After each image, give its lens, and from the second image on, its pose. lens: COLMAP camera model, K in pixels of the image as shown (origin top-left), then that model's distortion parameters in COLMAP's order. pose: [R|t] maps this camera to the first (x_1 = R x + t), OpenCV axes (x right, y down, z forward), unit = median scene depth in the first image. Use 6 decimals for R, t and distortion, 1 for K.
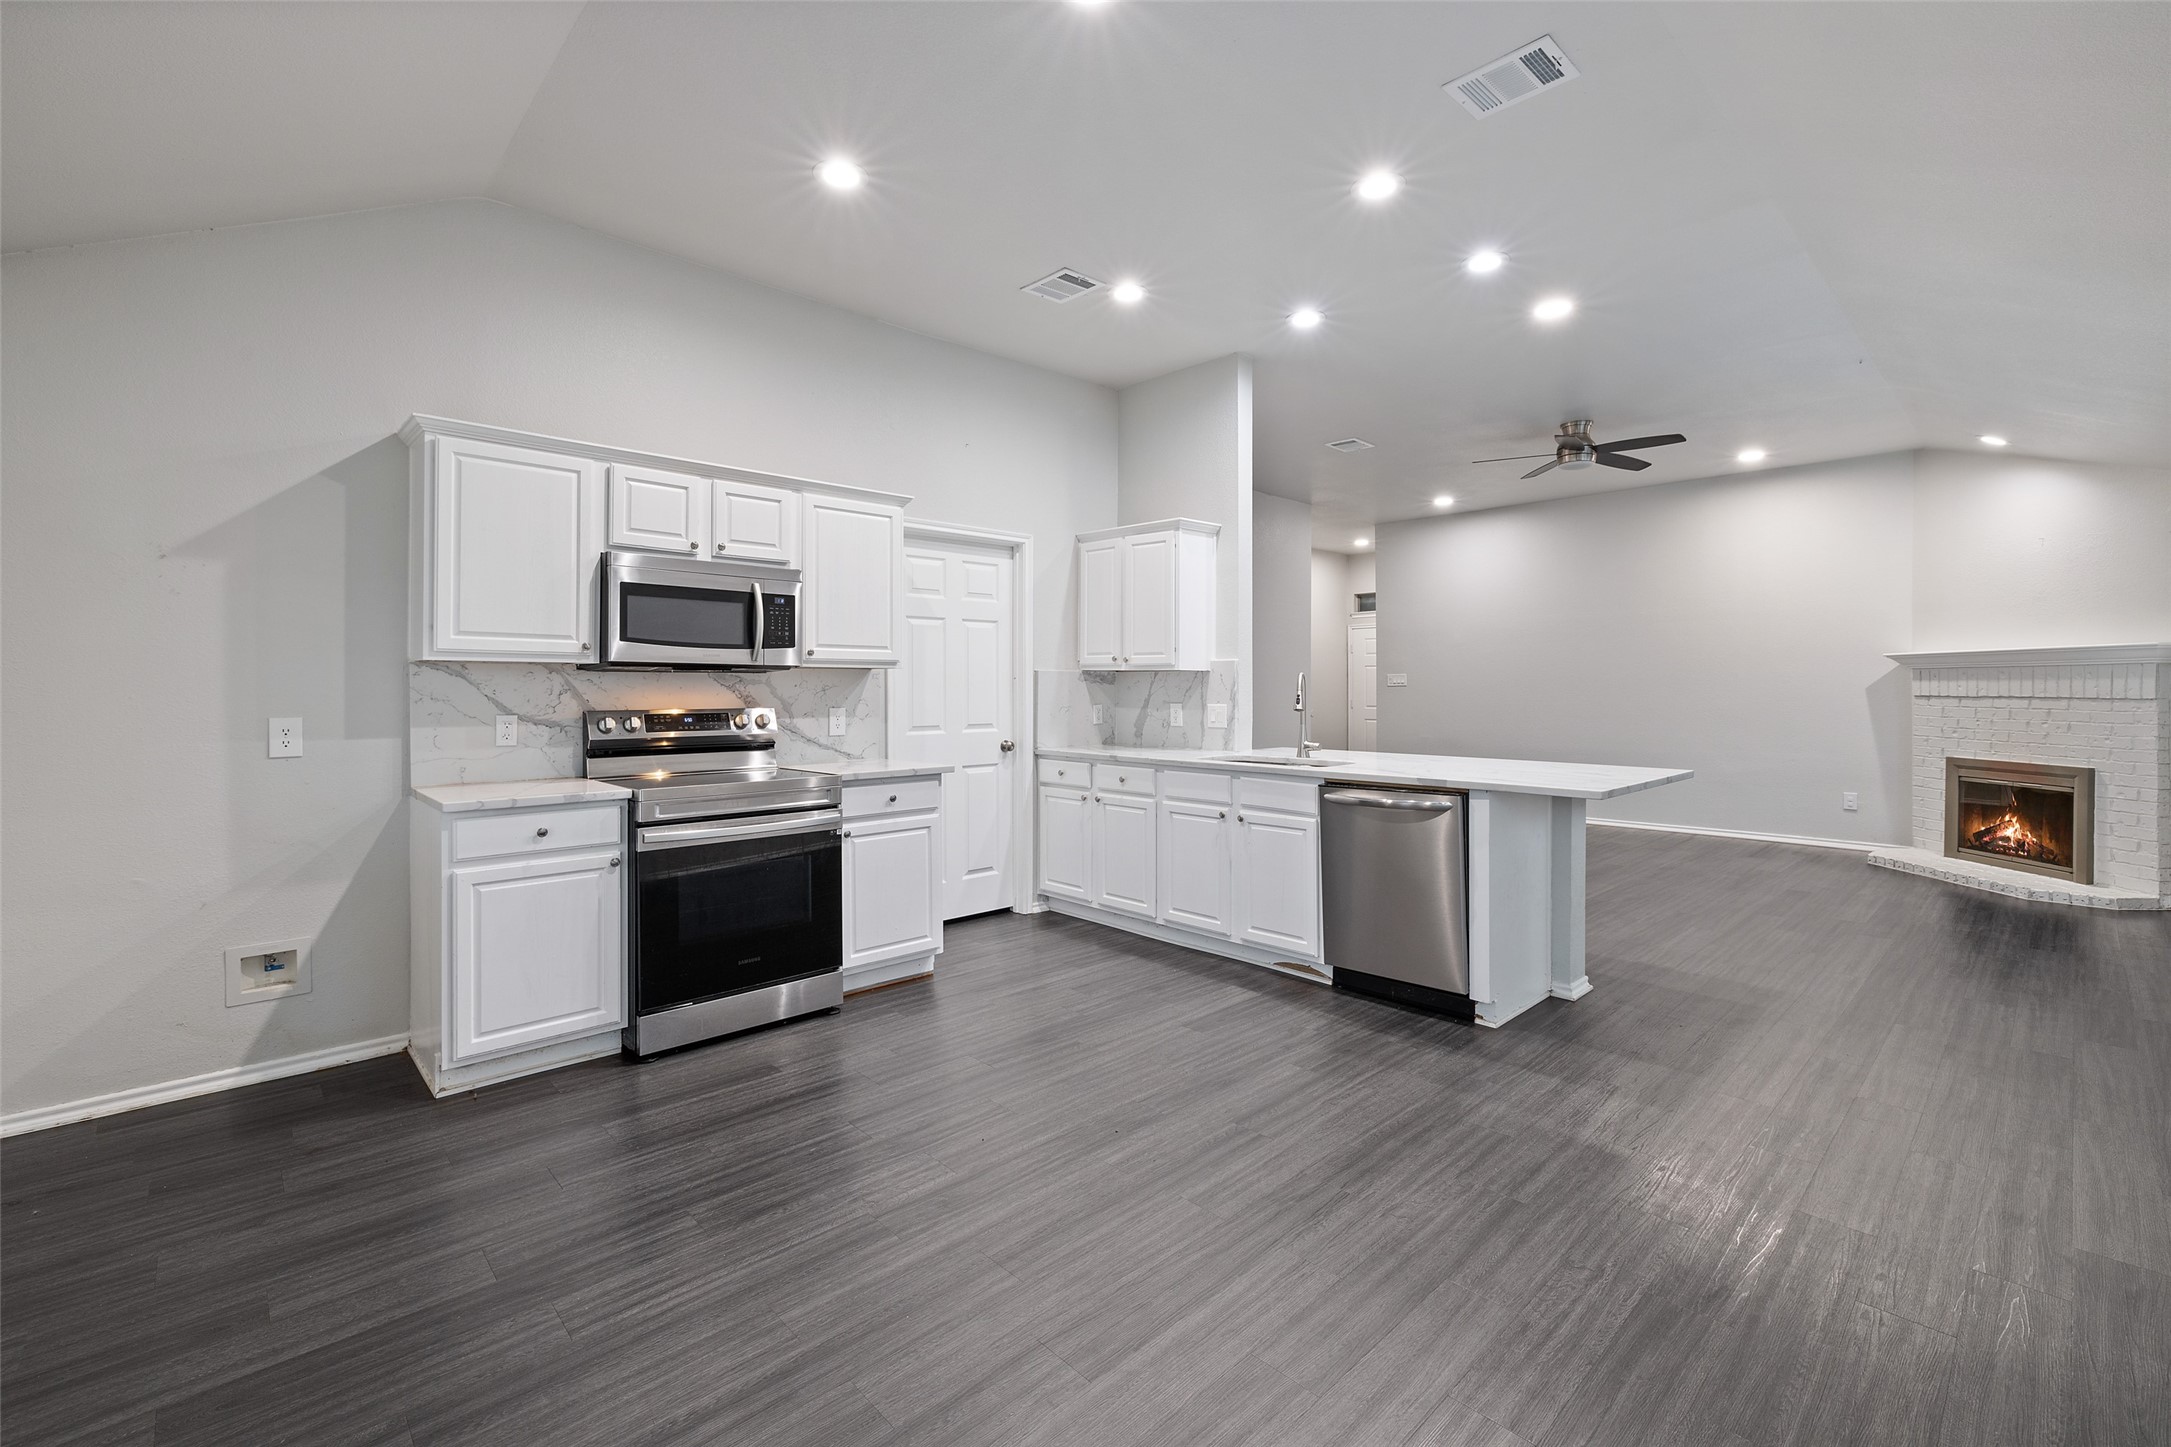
lens RADIAL K [[914.8, 0, 1108.0], [0, 914.8, 695.0], [0, 0, 1]] dist [-0.002557, 0.000796]
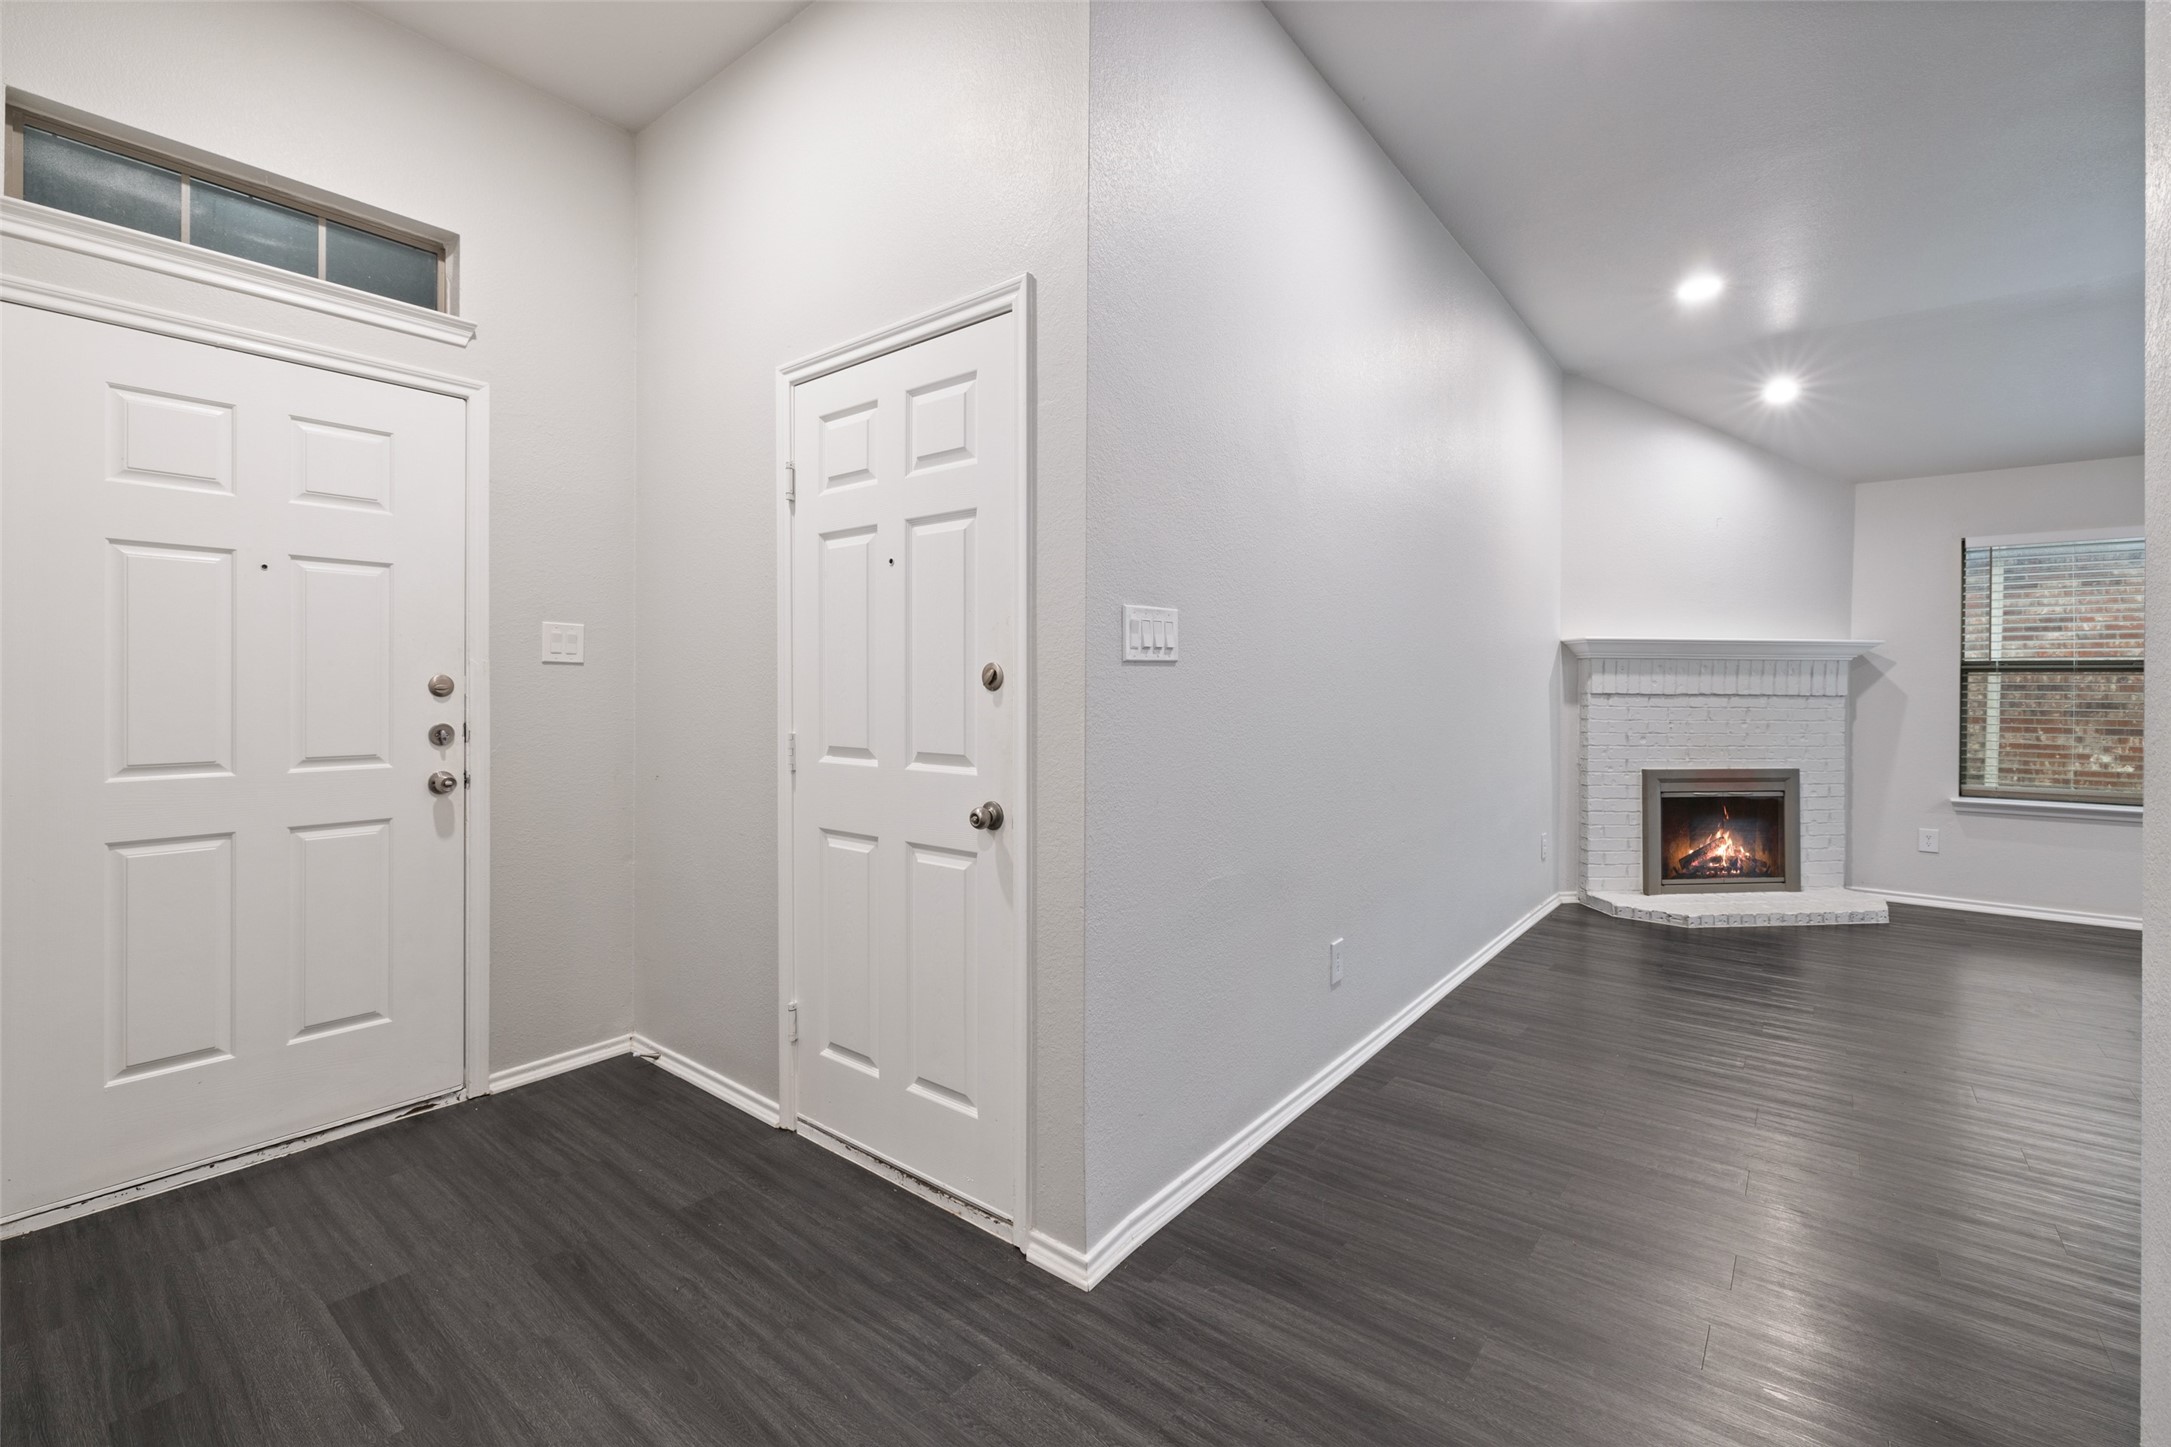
lens RADIAL K [[914.8, 0, 1119.4], [0, 914.8, 675.3], [0, 0, 1]] dist [-0.002557, 0.000796]
pose [[-0.129758, 0.009623, 0.991499, 0.236185], [-0.001622, 0.999950, -0.009917, -0.007697], [-0.991544, -0.002895, -0.129736, 1.984176]]
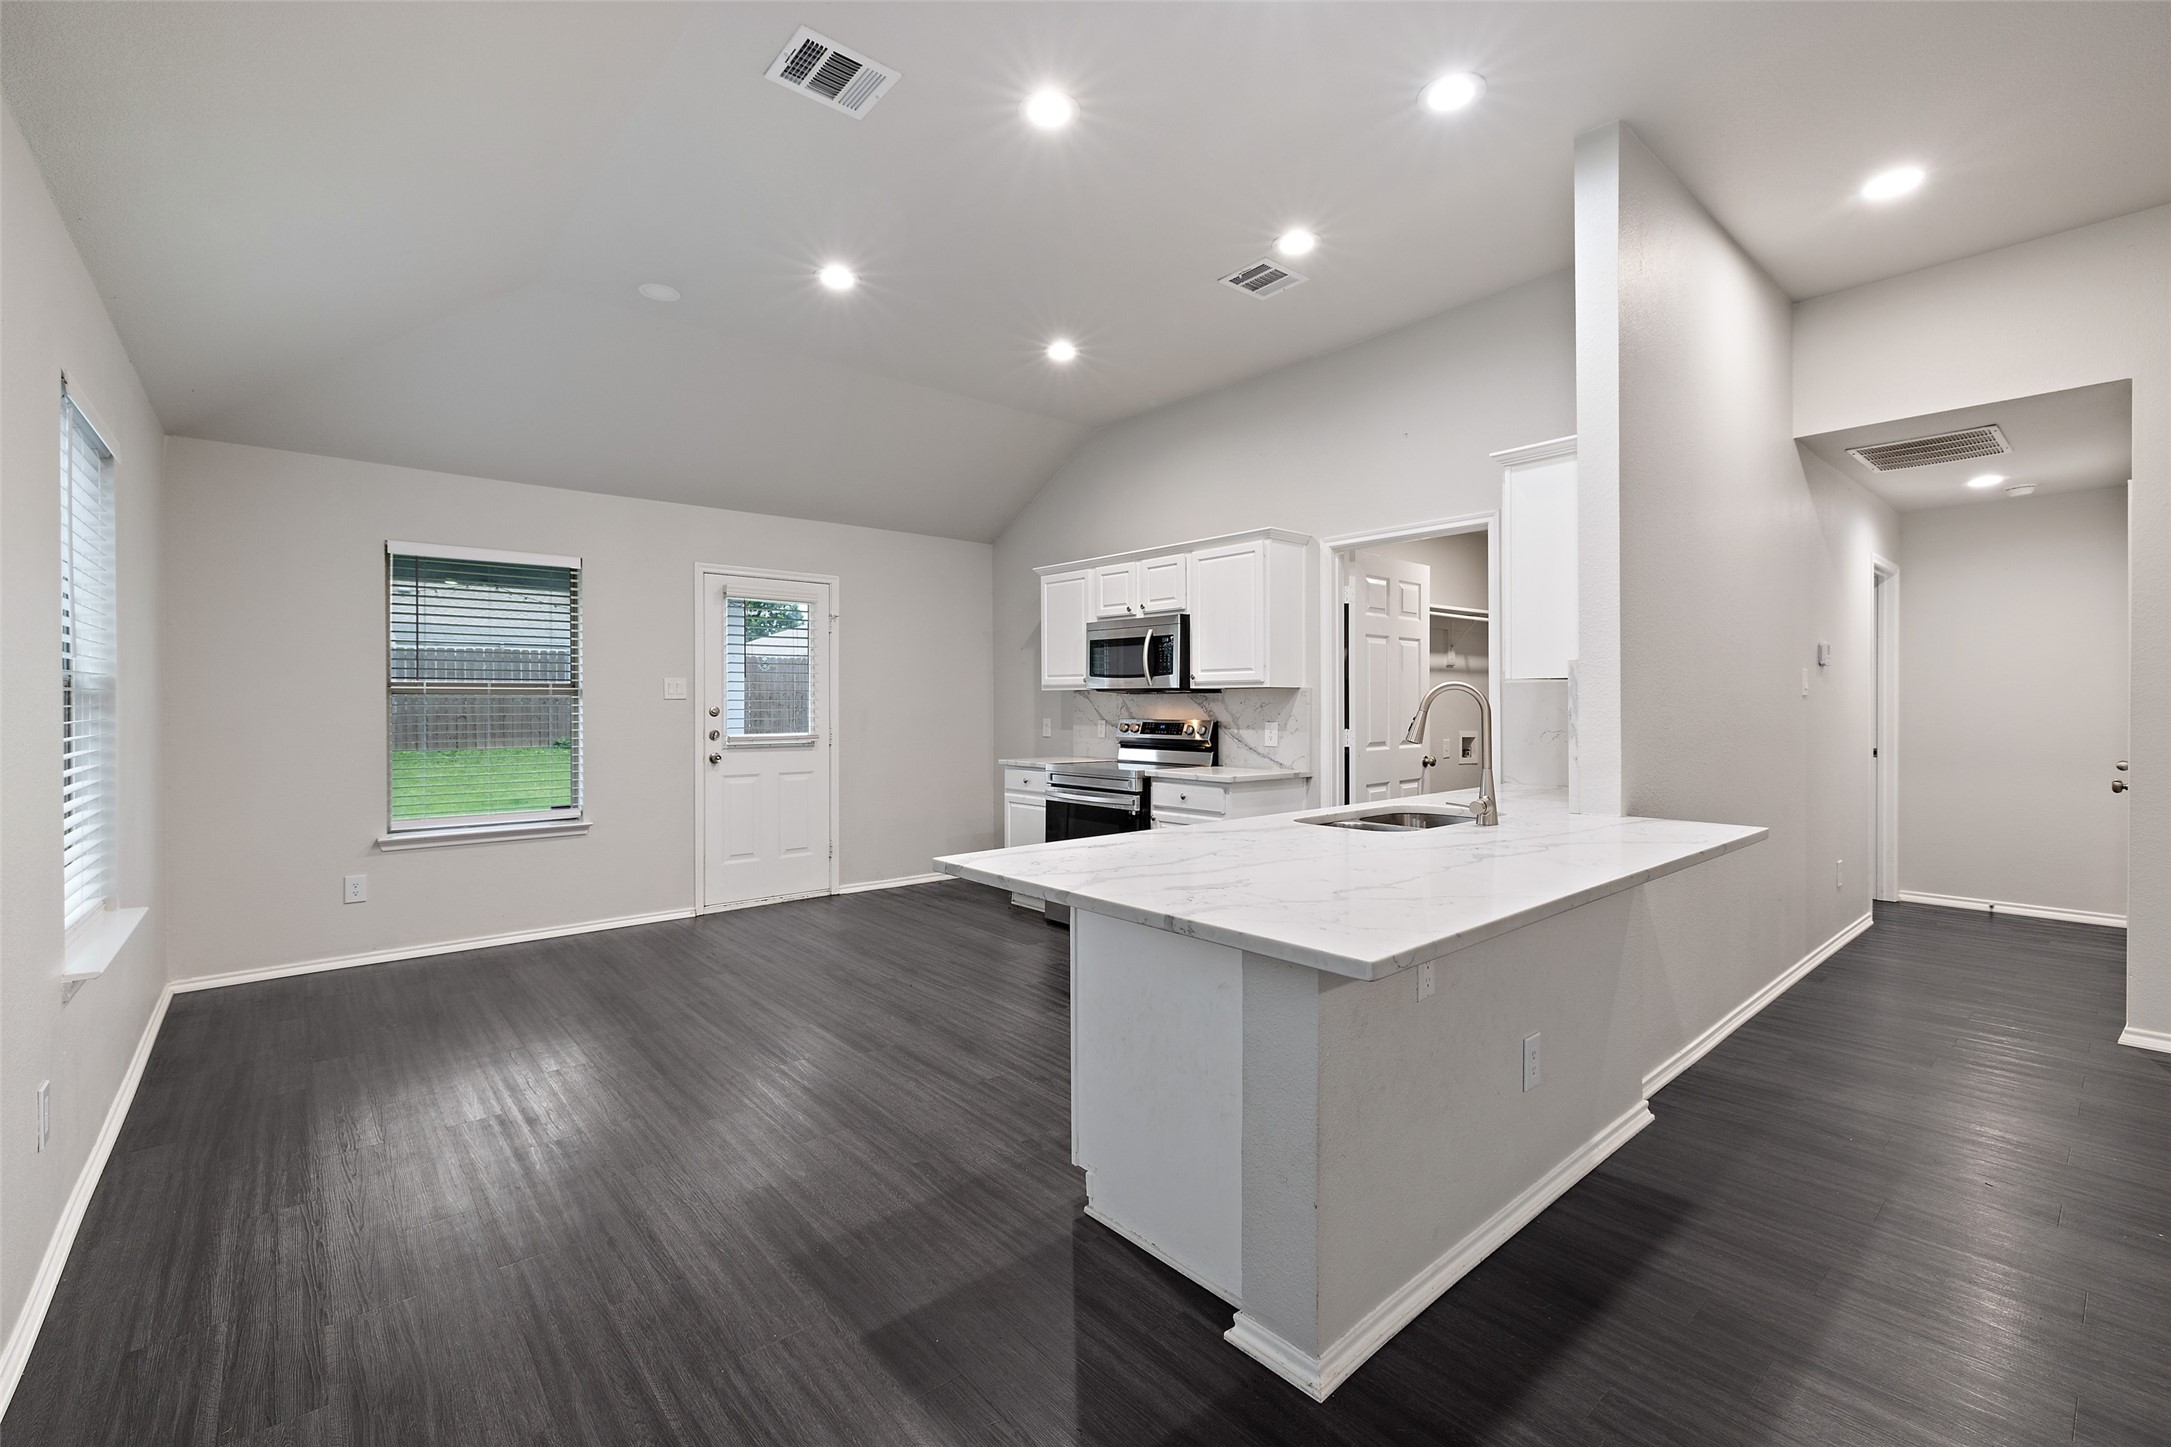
lens RADIAL K [[914.8, 0, 1042.9], [0, 914.8, 715.1], [0, 0, 1]] dist [-0.002557, 0.000796]
pose [[-0.070106, 0.011666, -0.997471, 0.702494], [-0.005820, 0.999910, 0.012104, -0.005468], [0.997523, 0.006654, -0.070032, 0.647556]]
